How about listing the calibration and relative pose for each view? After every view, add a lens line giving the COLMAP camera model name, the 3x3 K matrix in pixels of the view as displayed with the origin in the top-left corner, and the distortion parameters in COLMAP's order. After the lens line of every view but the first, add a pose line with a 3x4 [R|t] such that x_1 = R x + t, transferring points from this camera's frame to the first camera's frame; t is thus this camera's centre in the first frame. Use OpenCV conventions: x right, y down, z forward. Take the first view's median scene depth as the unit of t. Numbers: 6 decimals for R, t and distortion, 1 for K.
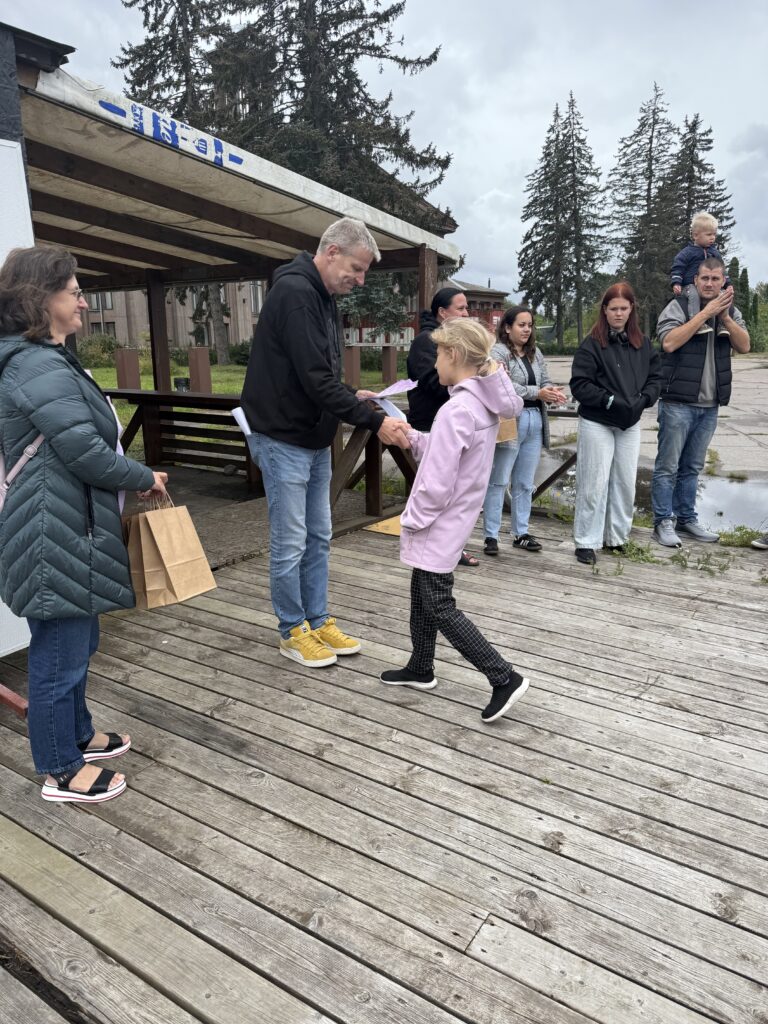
lens RADIAL K [[721.9, 0, 390.9], [0, 721.9, 511.0], [0, 0, 1]] dist [0.153372, -0.302839]
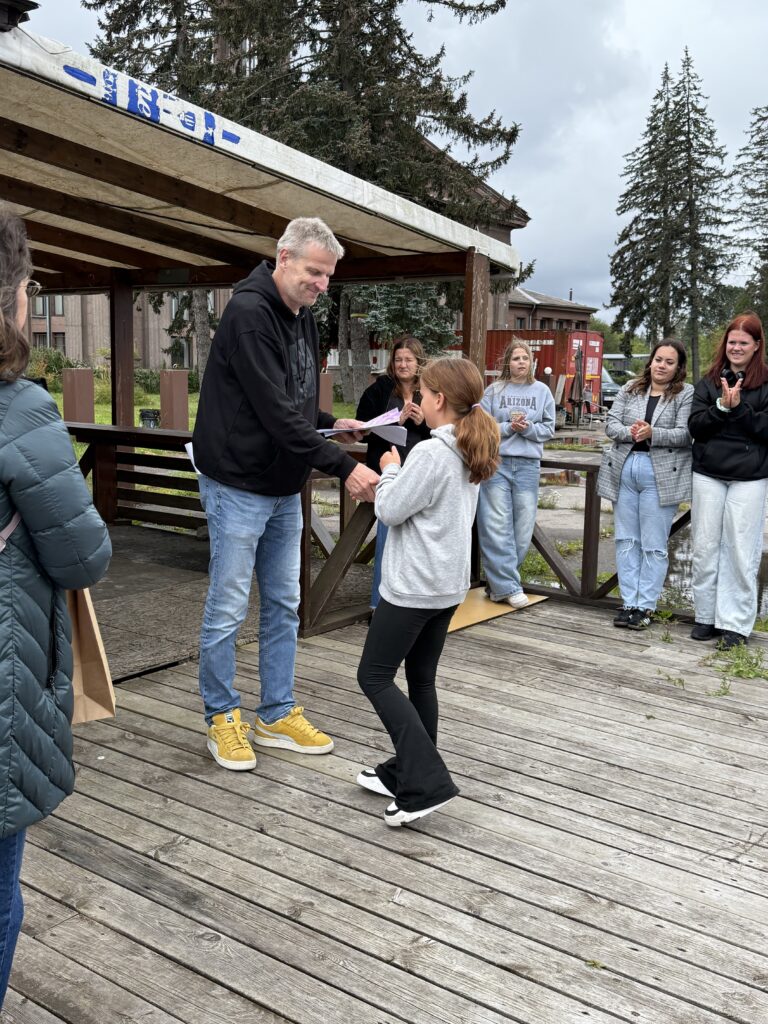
lens RADIAL K [[1003.5, 0, 392.4], [0, 1003.5, 505.8], [0, 0, 1]] dist [0.193803, -0.429450]
pose [[0.998702, 0.034155, -0.037789, 0.018394], [-0.037508, 0.995063, -0.091889, 0.007111], [0.034464, 0.093187, 0.995052, -0.050194]]
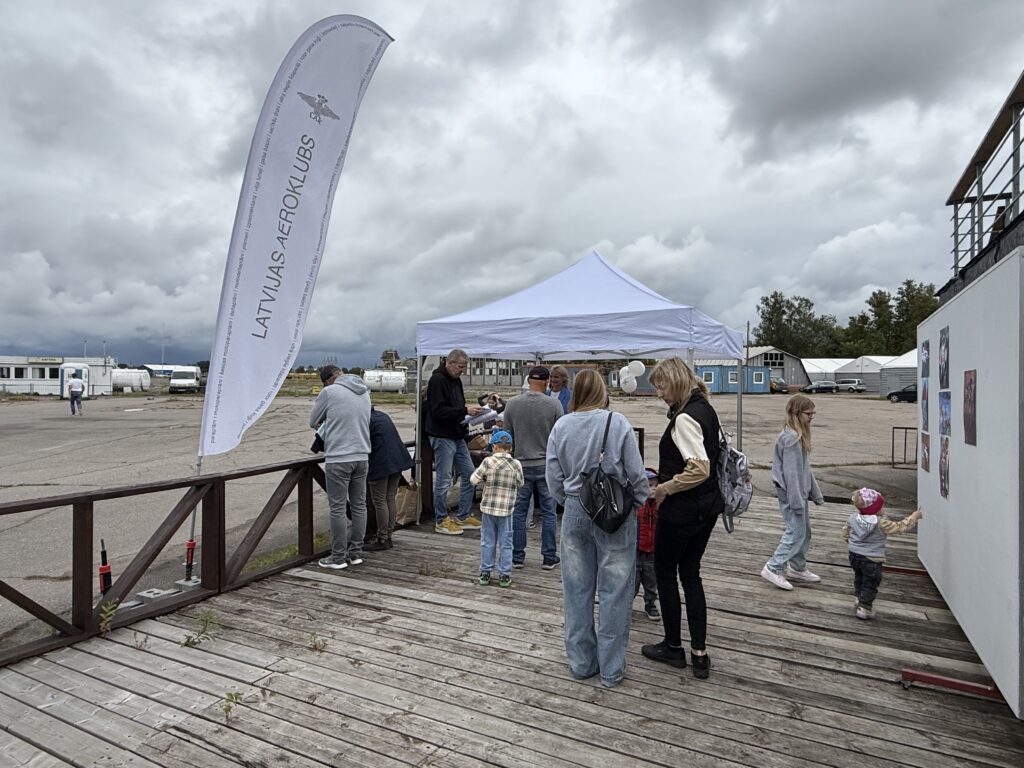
lens RADIAL K [[604.7, 0, 510.9], [0, 604.7, 382.3], [0, 0, 1]] dist [-0.002101, -0.000279]
pose [[-0.995104, -0.003151, -0.098781, 0.262636], [-0.026152, 0.972261, 0.232432, -0.373968], [0.095308, 0.233878, -0.967583, 1.408171]]
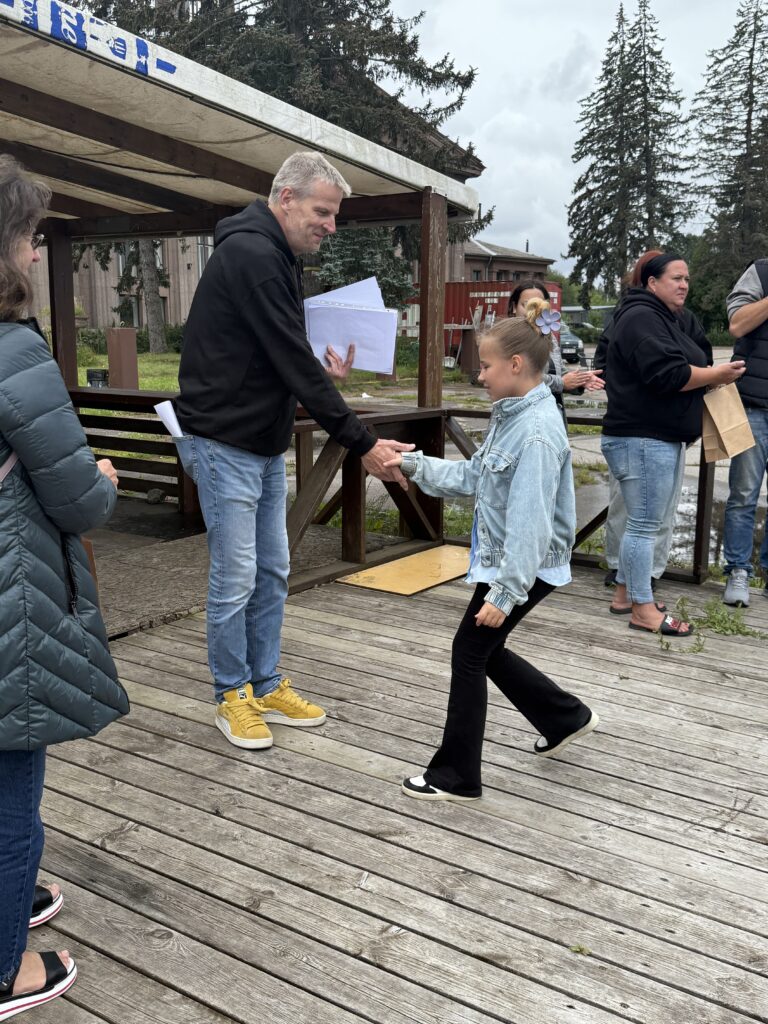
lens RADIAL K [[1006.6, 0, 377.8], [0, 1006.6, 513.4], [0, 0, 1]] dist [0.191541, -0.429377]
pose [[0.999845, 0.013747, -0.010999, 0.017067], [-0.014223, 0.998908, -0.044497, 0.003395], [0.010376, 0.044646, 0.998949, 0.014718]]
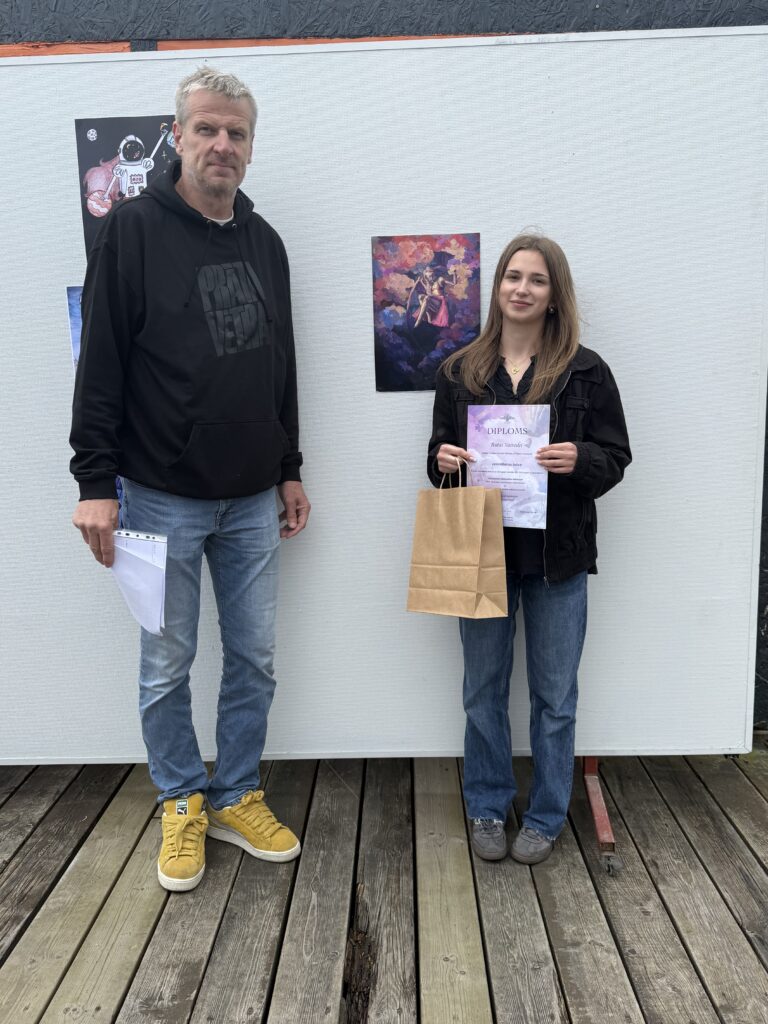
lens RADIAL K [[899.7, 0, 384.5], [0, 899.7, 514.9], [0, 0, 1]] dist [0.066850, -0.092077]
pose [[0.524769, 0.149775, -0.837965, 0.047759], [-0.194231, 0.979499, 0.053436, -0.028685], [0.828789, 0.134717, 0.543102, 0.239375]]
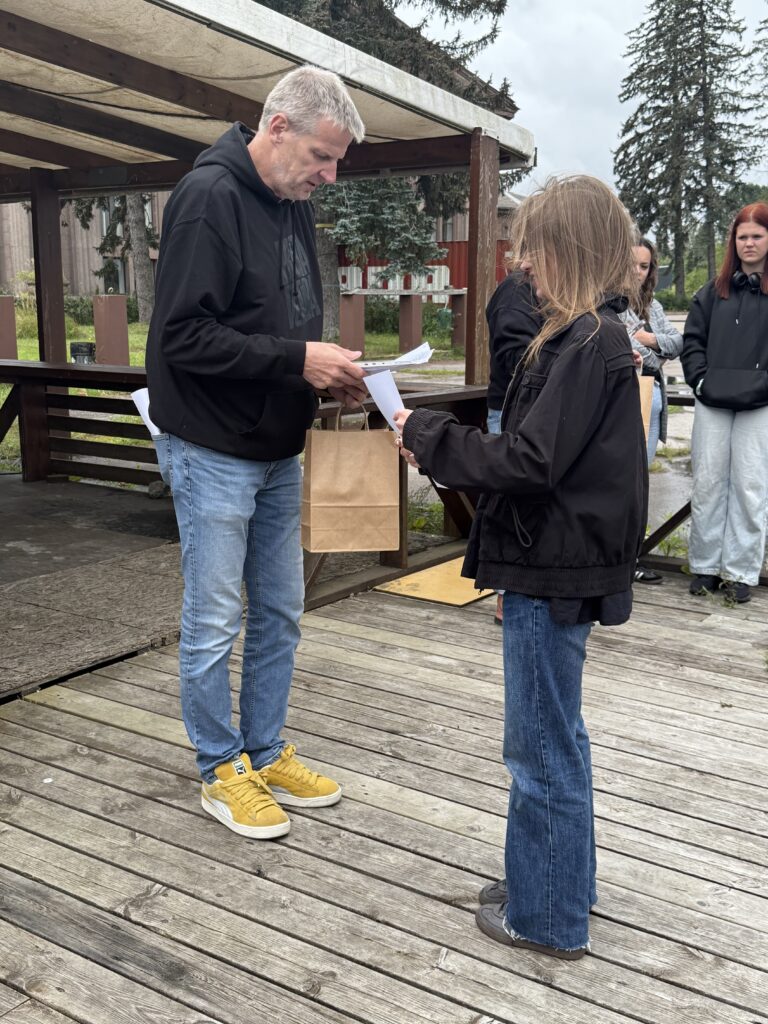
lens RADIAL K [[1146.1, 0, 386.3], [0, 1146.1, 505.2], [0, 0, 1]] dist [0.194031, -0.447165]
pose [[0.999785, 0.009446, -0.018464, -0.019084], [-0.010243, 0.998999, -0.043543, -0.005066], [0.018034, 0.043723, 0.998881, 0.051073]]
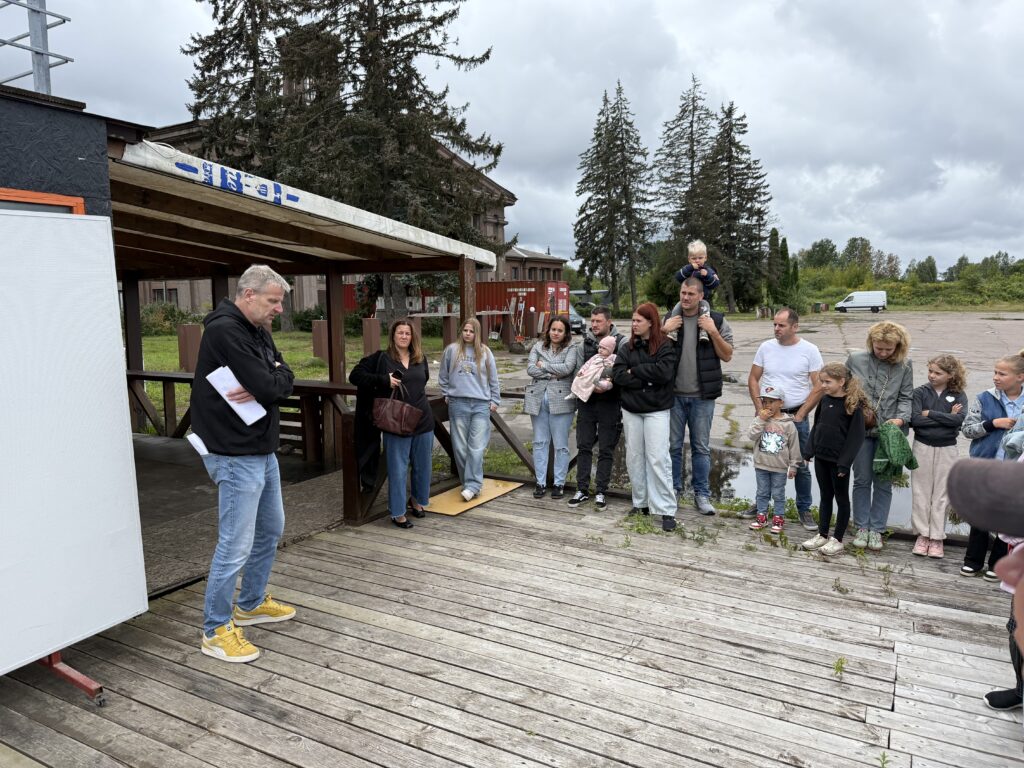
lens RADIAL K [[724.3, 0, 513.9], [0, 724.3, 386.5], [0, 0, 1]] dist [0.137251, -0.263347]
pose [[0.997069, -0.010849, 0.075731, 0.059813], [0.019213, 0.993679, -0.110599, -0.049274], [-0.074052, 0.111730, 0.990976, -0.191551]]
